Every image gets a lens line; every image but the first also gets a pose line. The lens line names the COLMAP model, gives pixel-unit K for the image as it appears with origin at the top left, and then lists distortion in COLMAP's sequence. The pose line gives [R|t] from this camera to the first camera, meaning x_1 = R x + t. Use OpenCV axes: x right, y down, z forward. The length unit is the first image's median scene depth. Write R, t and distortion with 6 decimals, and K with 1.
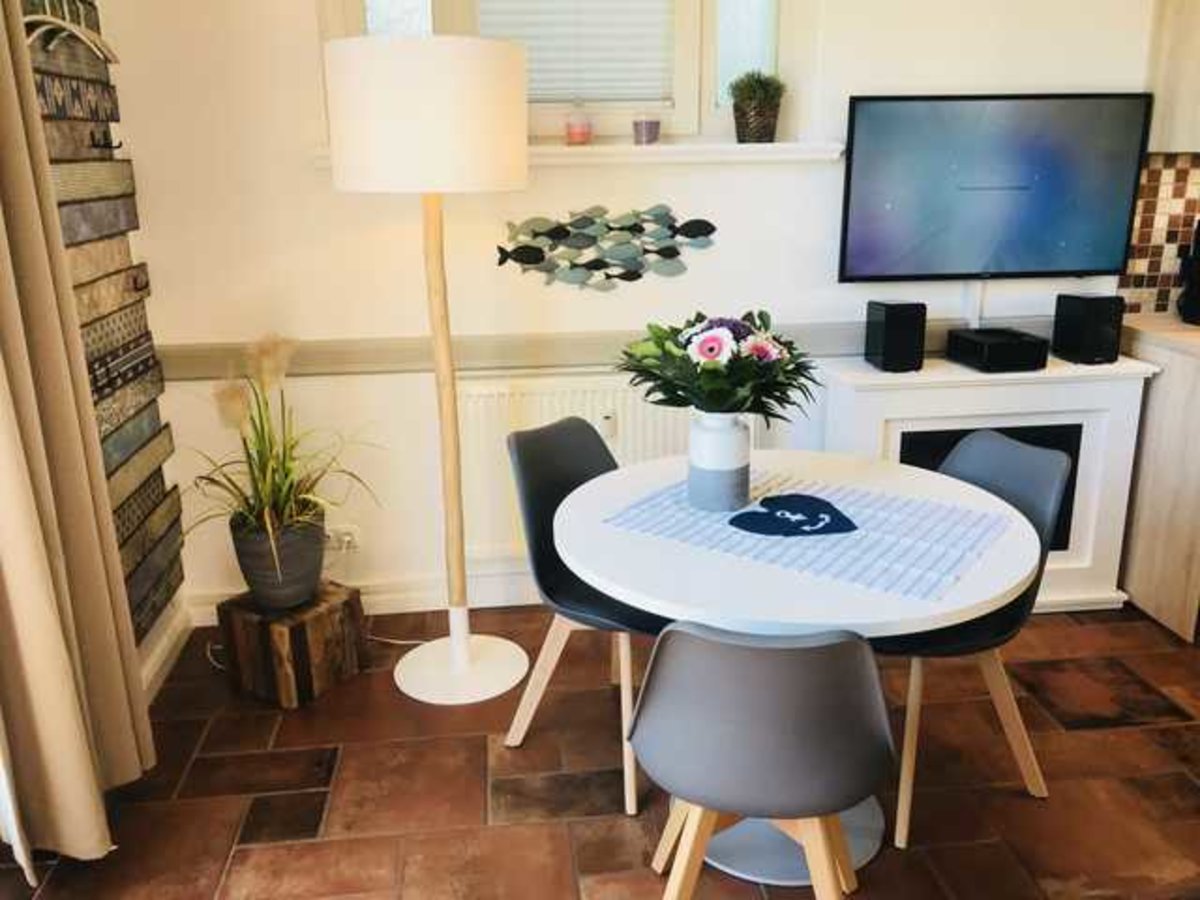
lens RADIAL K [[990.2, 0, 600.0], [0, 990.2, 450.0], [0, 0, 1]] dist [0.024871, 0.001682]
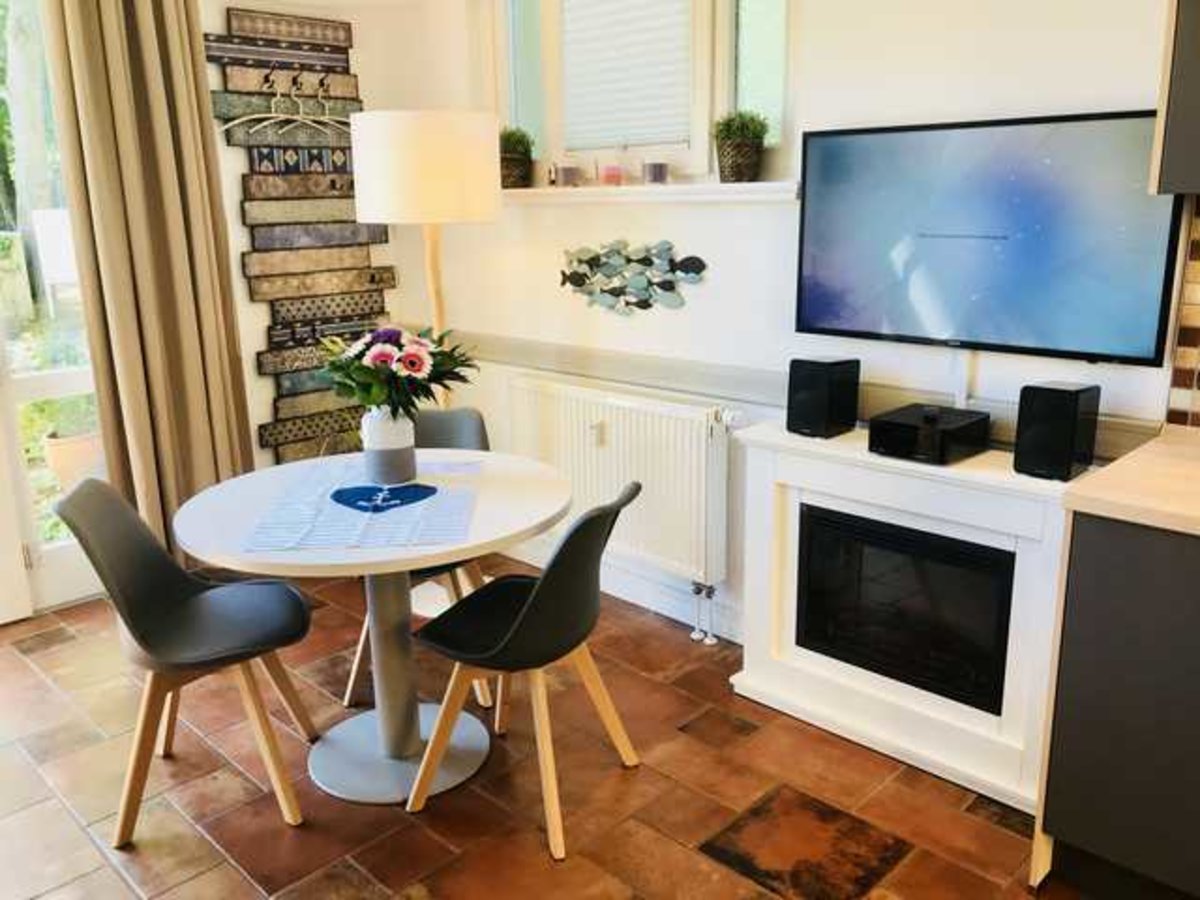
lens RADIAL K [[997.4, 0, 587.6], [0, 997.4, 448.4], [0, 0, 1]] dist [0.139171, -0.264478]
pose [[0.619935, 0.195531, -0.759900, 0.872487], [-0.213535, 0.973943, 0.076403, -0.094299], [0.755039, 0.114900, 0.645534, 0.265985]]
